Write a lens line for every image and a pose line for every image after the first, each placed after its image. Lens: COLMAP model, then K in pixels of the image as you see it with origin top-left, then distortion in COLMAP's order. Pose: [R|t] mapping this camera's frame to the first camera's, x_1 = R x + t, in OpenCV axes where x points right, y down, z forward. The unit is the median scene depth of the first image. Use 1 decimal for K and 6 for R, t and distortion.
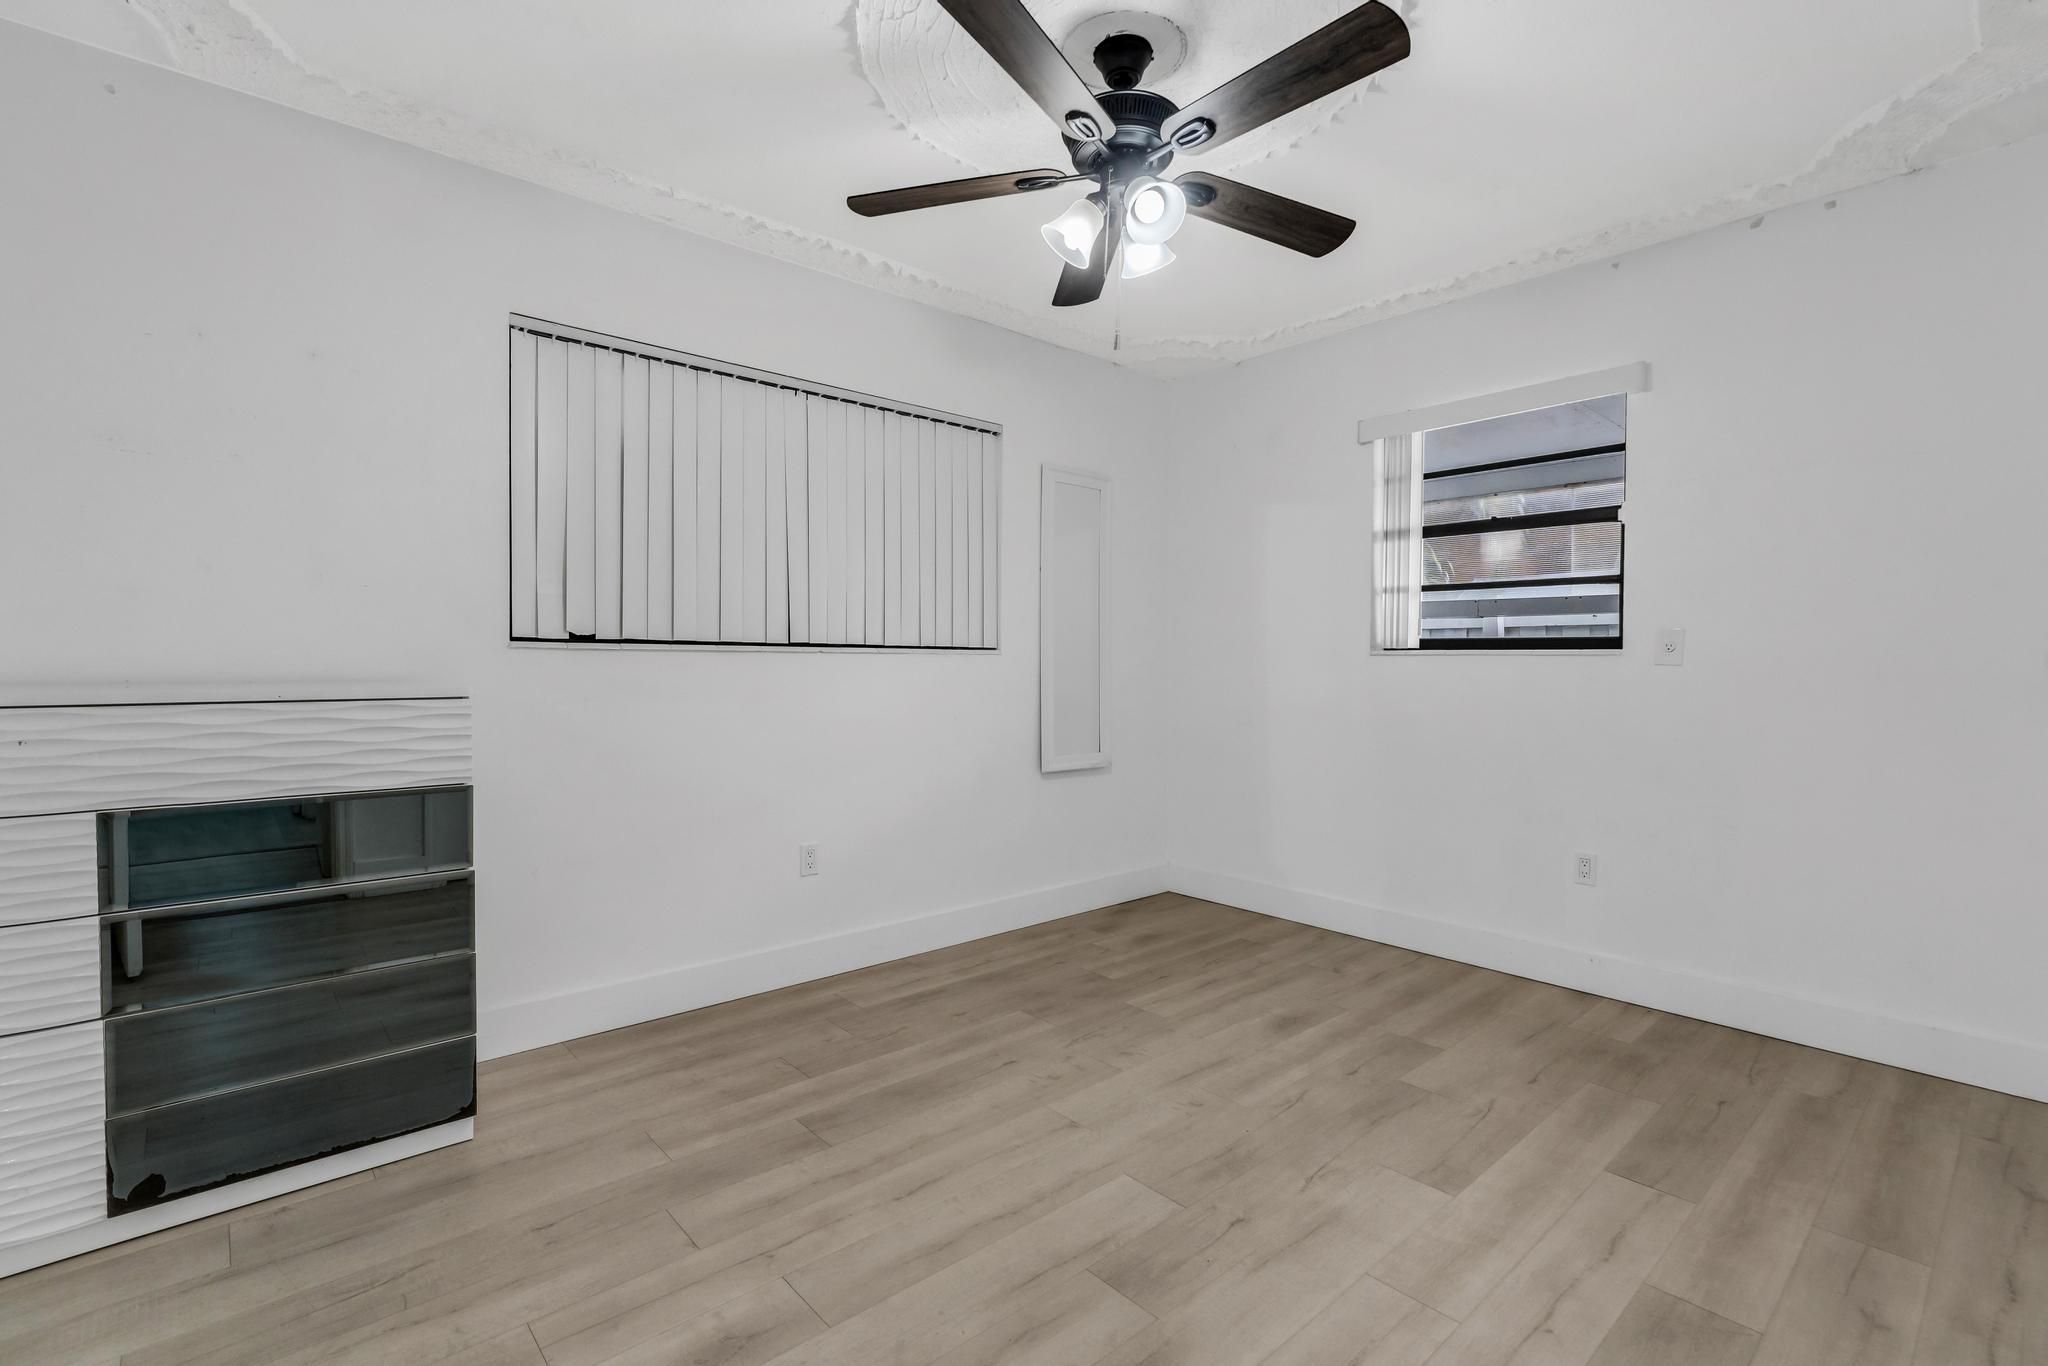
lens RADIAL K [[936.1, 0, 1018.7], [0, 936.1, 675.5], [0, 0, 1]] dist [-0.007673, 0.002420]
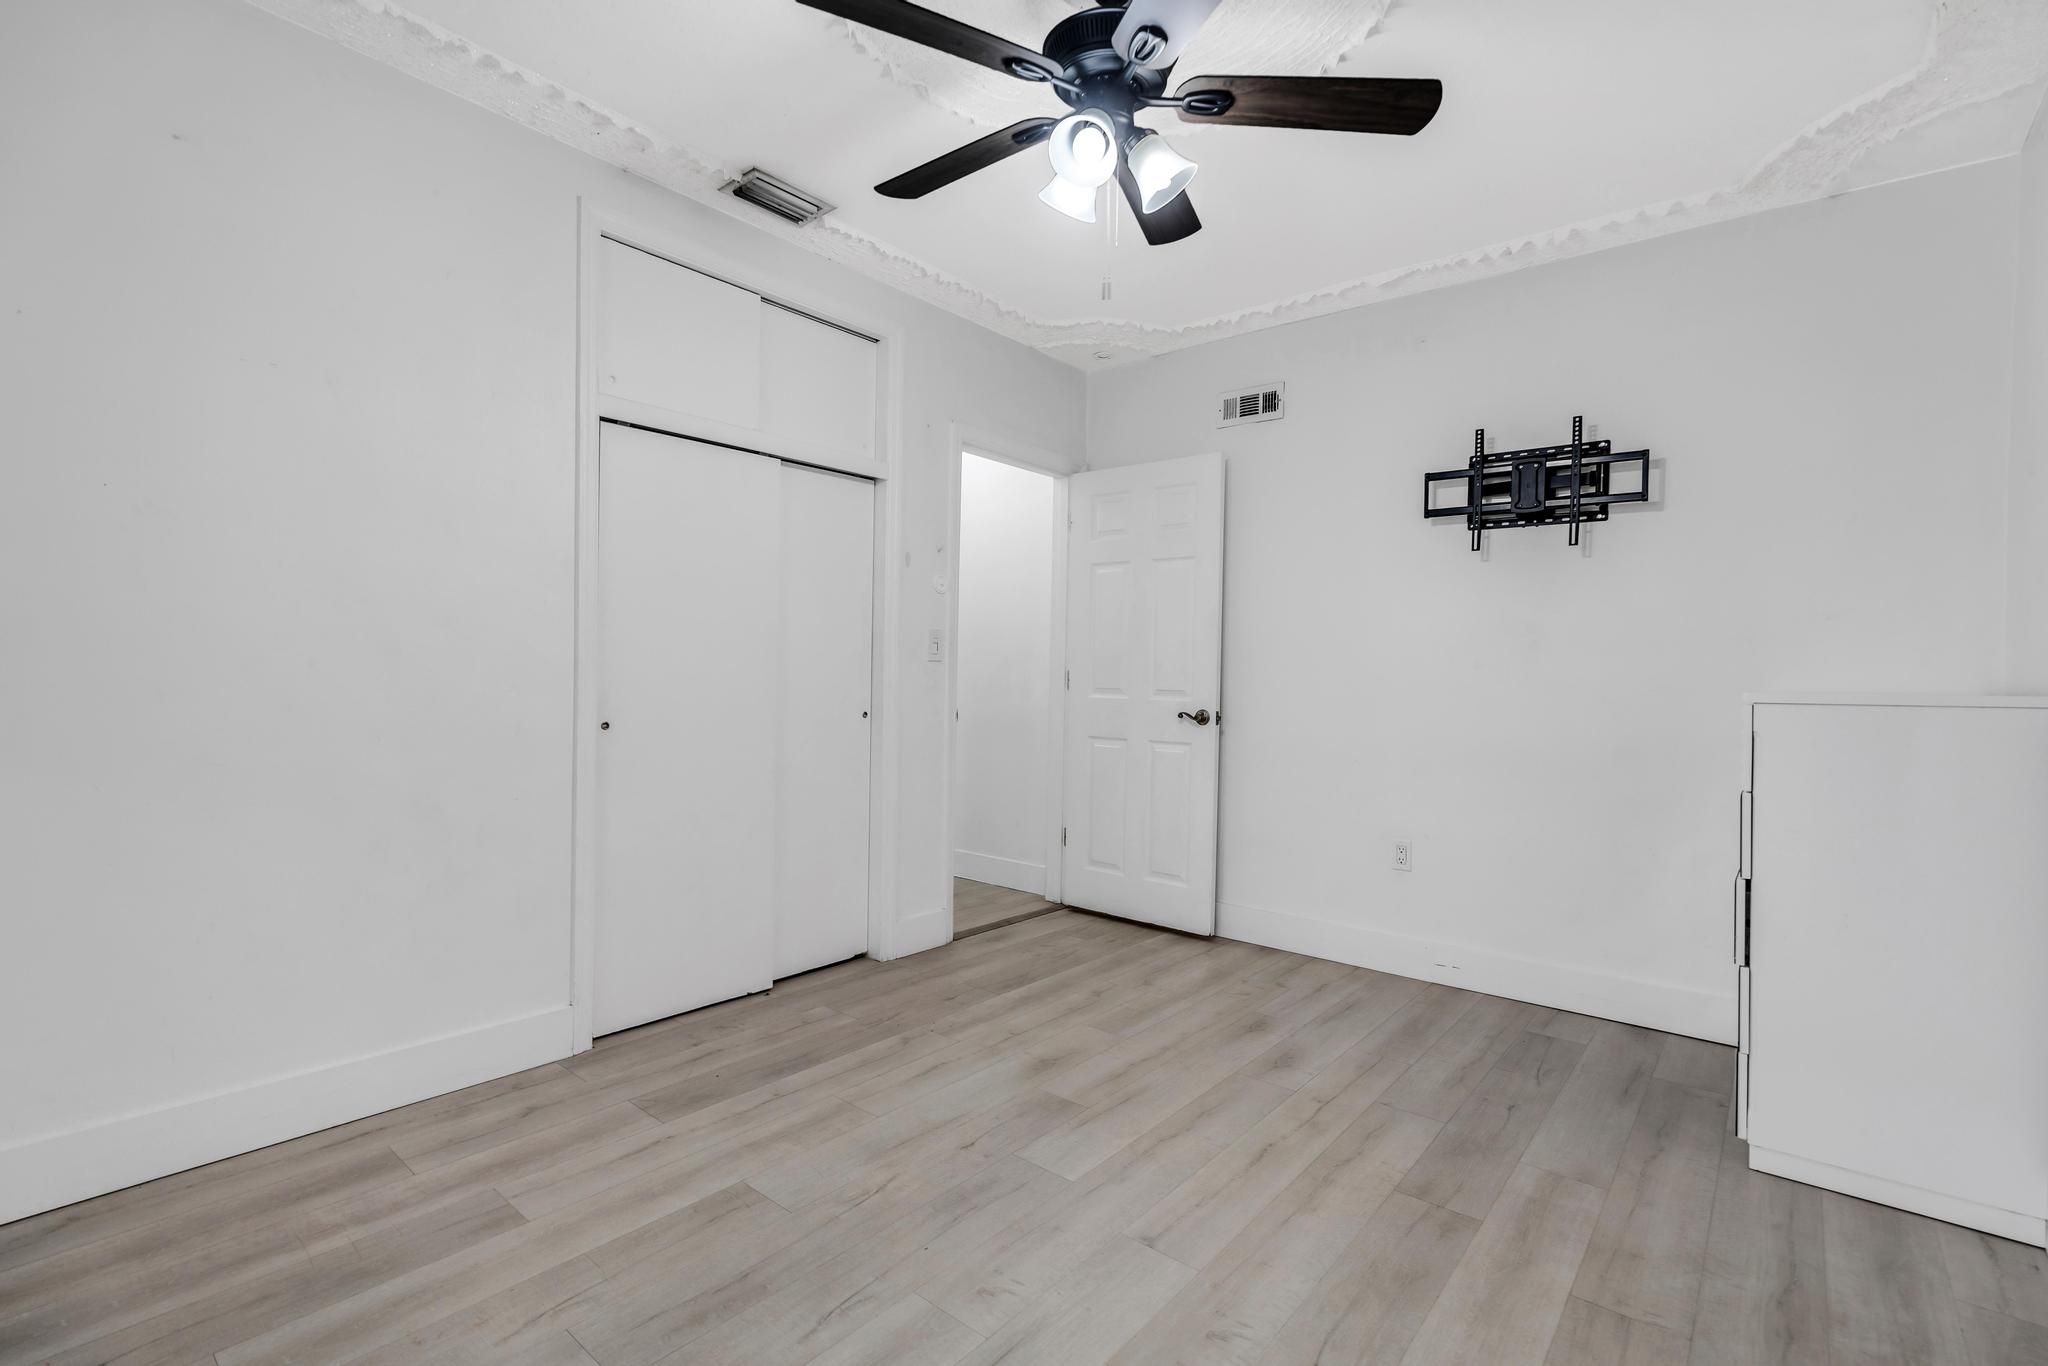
lens RADIAL K [[936.1, 0, 1027.4], [0, 936.1, 676.6], [0, 0, 1]] dist [-0.007673, 0.002420]
pose [[-0.987311, -0.025761, -0.156693, 0.320153], [-0.028849, 0.999431, 0.017464, -0.001568], [0.156154, 0.021763, -0.987493, 1.909115]]
